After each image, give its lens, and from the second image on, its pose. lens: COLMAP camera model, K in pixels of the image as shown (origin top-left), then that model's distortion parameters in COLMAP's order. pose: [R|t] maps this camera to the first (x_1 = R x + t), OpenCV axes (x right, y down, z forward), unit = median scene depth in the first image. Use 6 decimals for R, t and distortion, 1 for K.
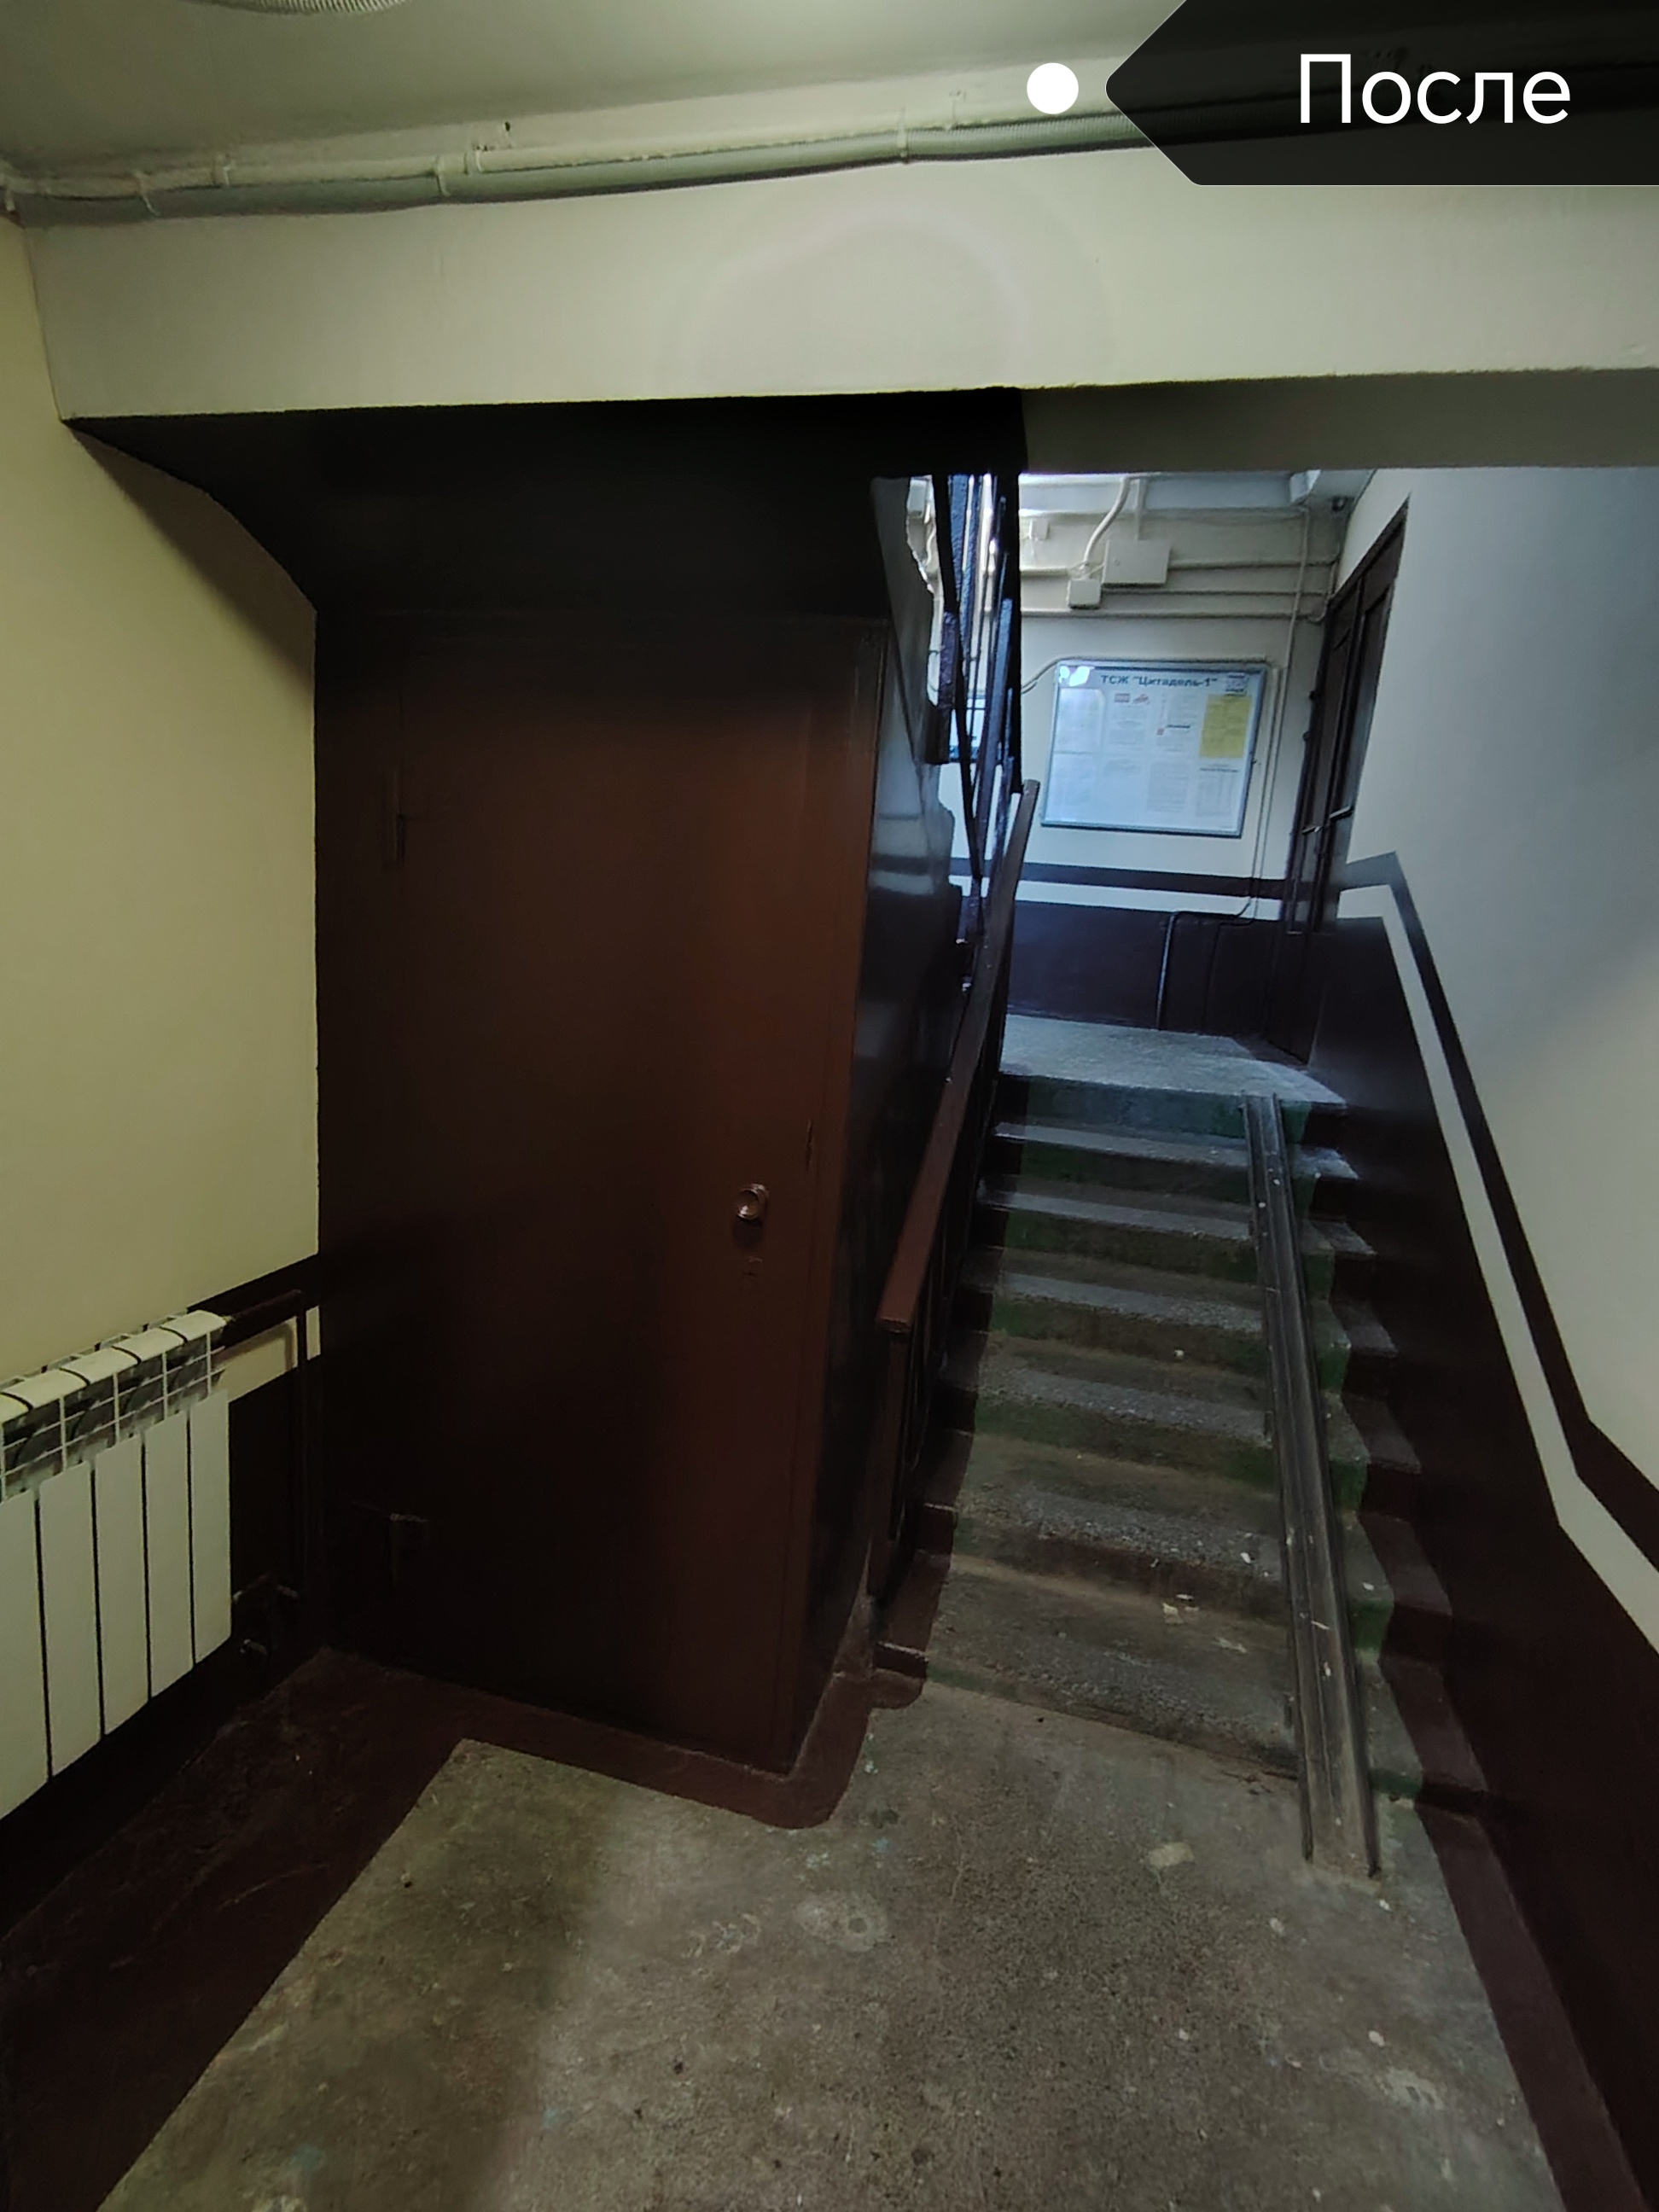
lens RADIAL K [[1061.3, 0, 826.8], [0, 1061.3, 1112.9], [0, 0, 1]] dist [0.002354, 0.000093]
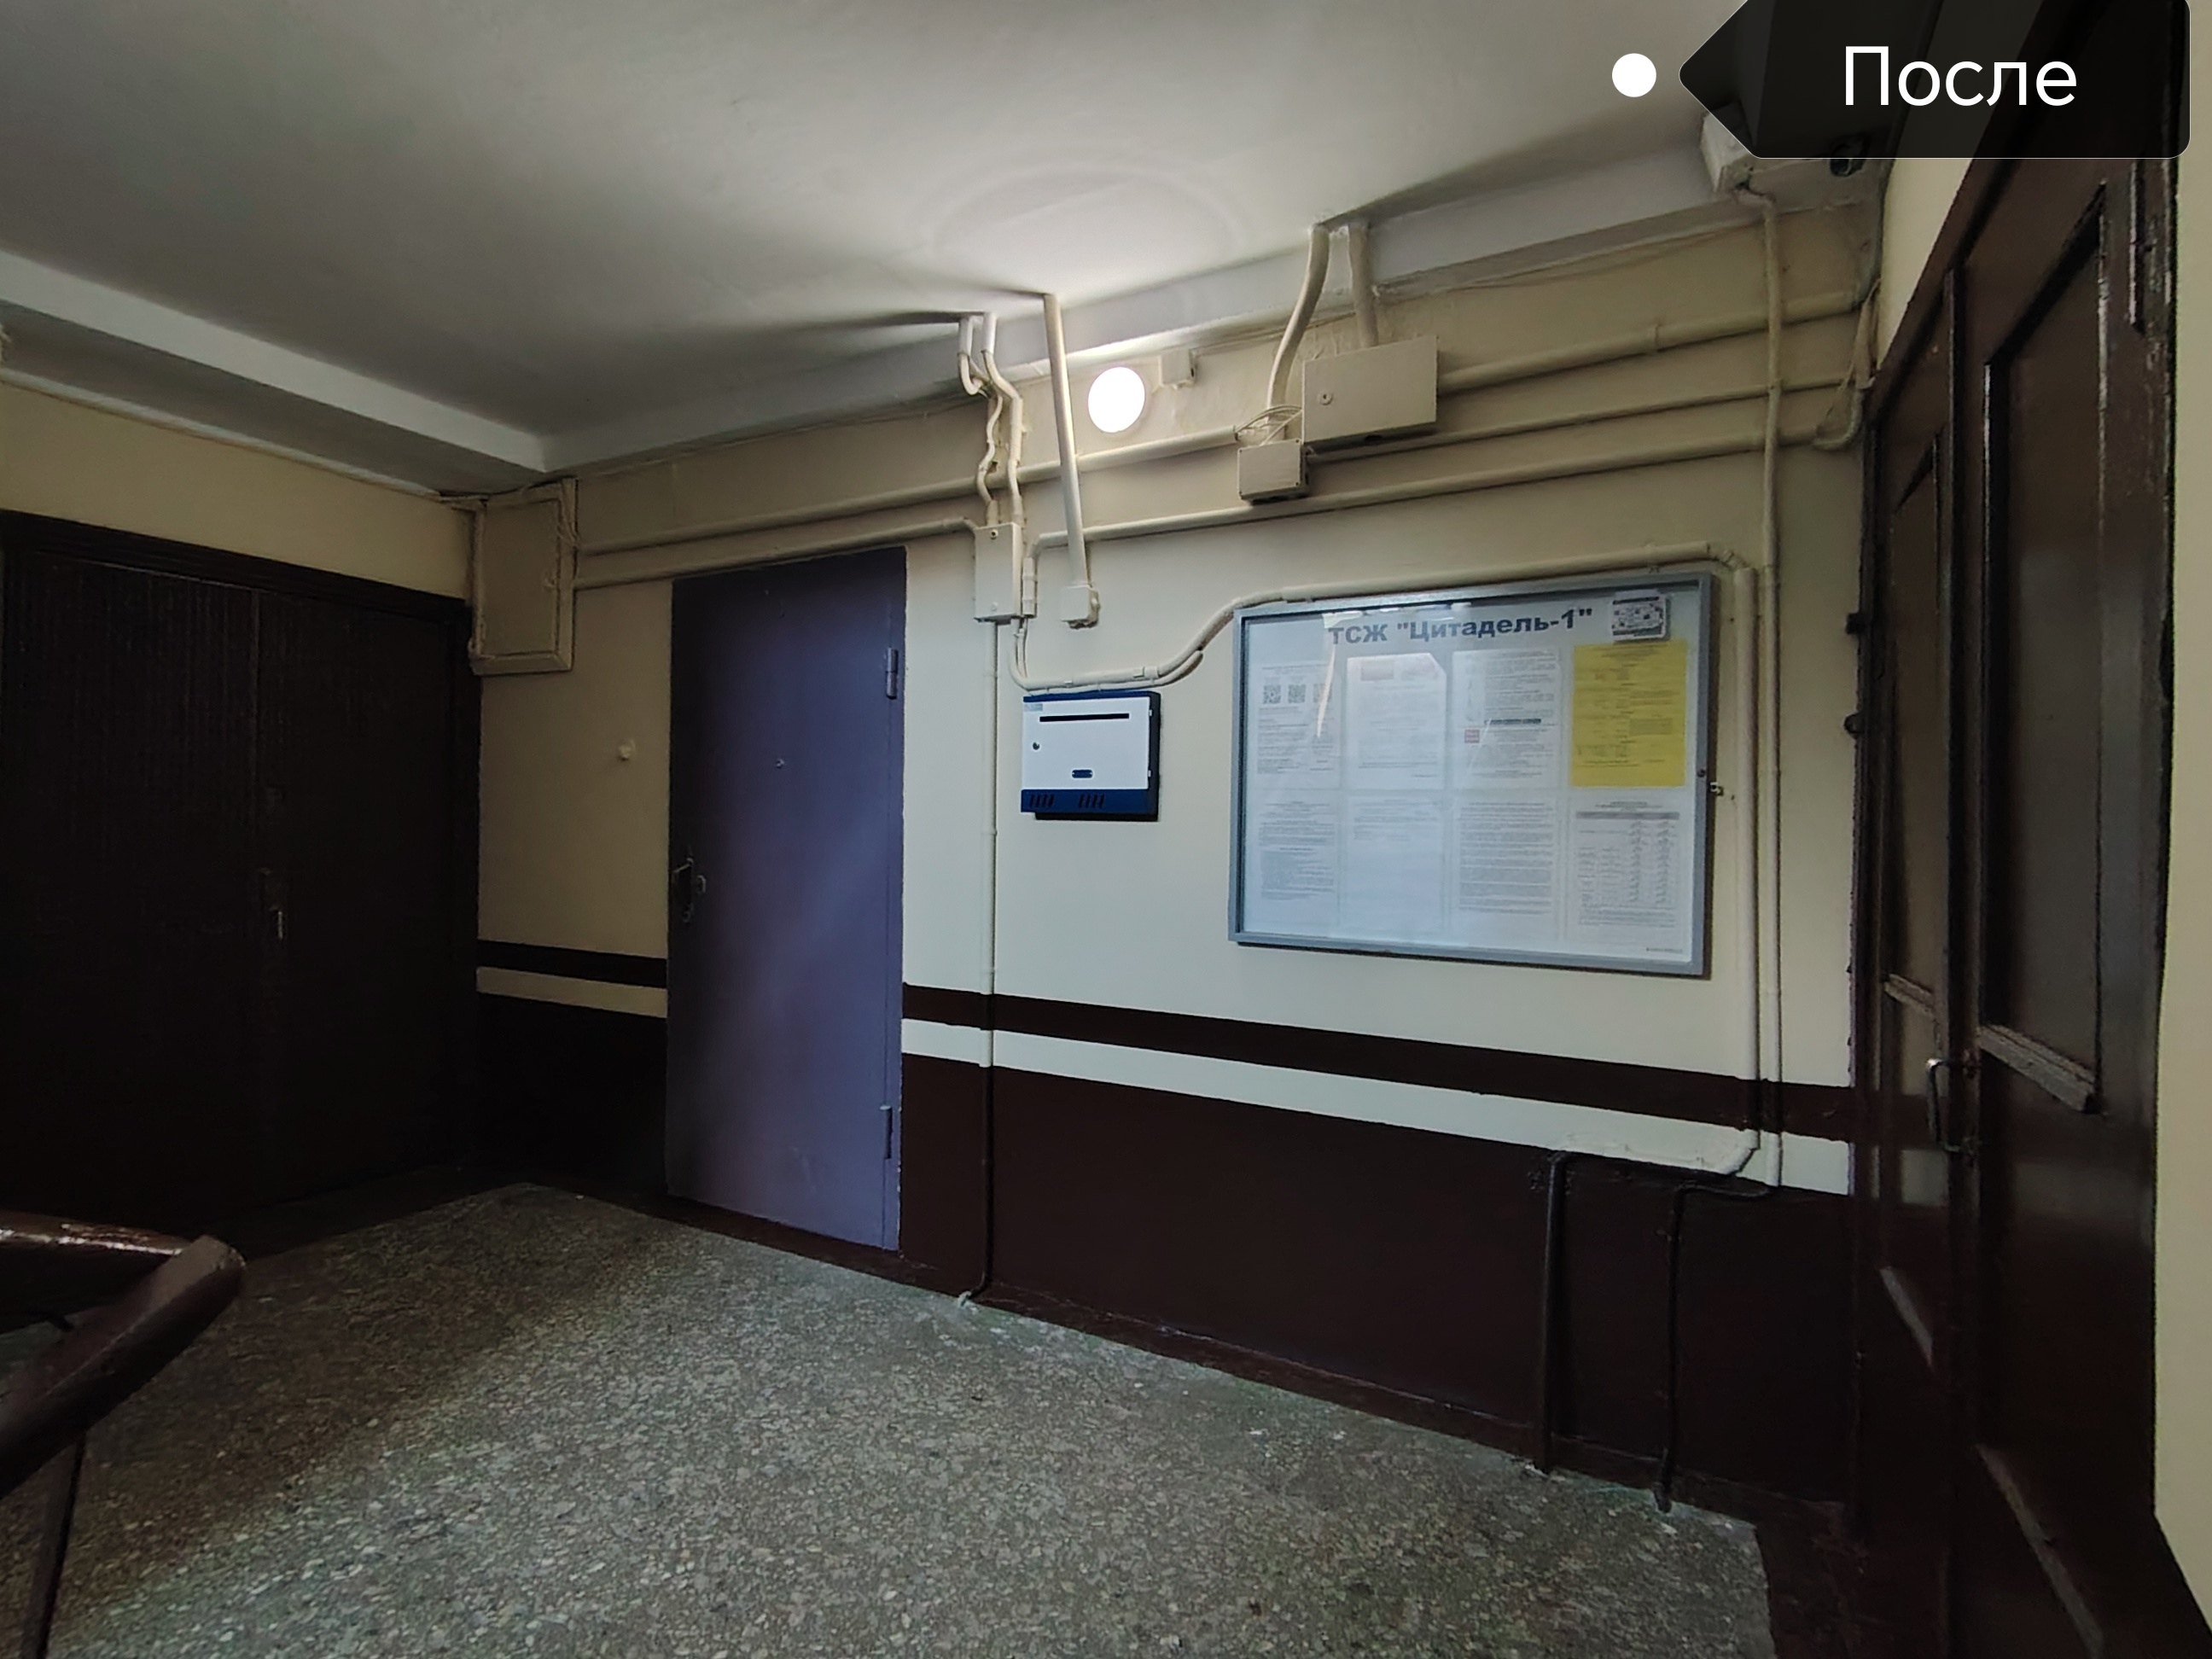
lens RADIAL K [[1061.3, 0, 1095.0], [0, 1061.3, 815.9], [0, 0, 1]] dist [0.002354, 0.000093]
pose [[0.965312, -0.064511, -0.253006, 0.277476], [0.011698, 0.978709, -0.204918, -0.242964], [0.260839, 0.194850, 0.945514, 0.563314]]
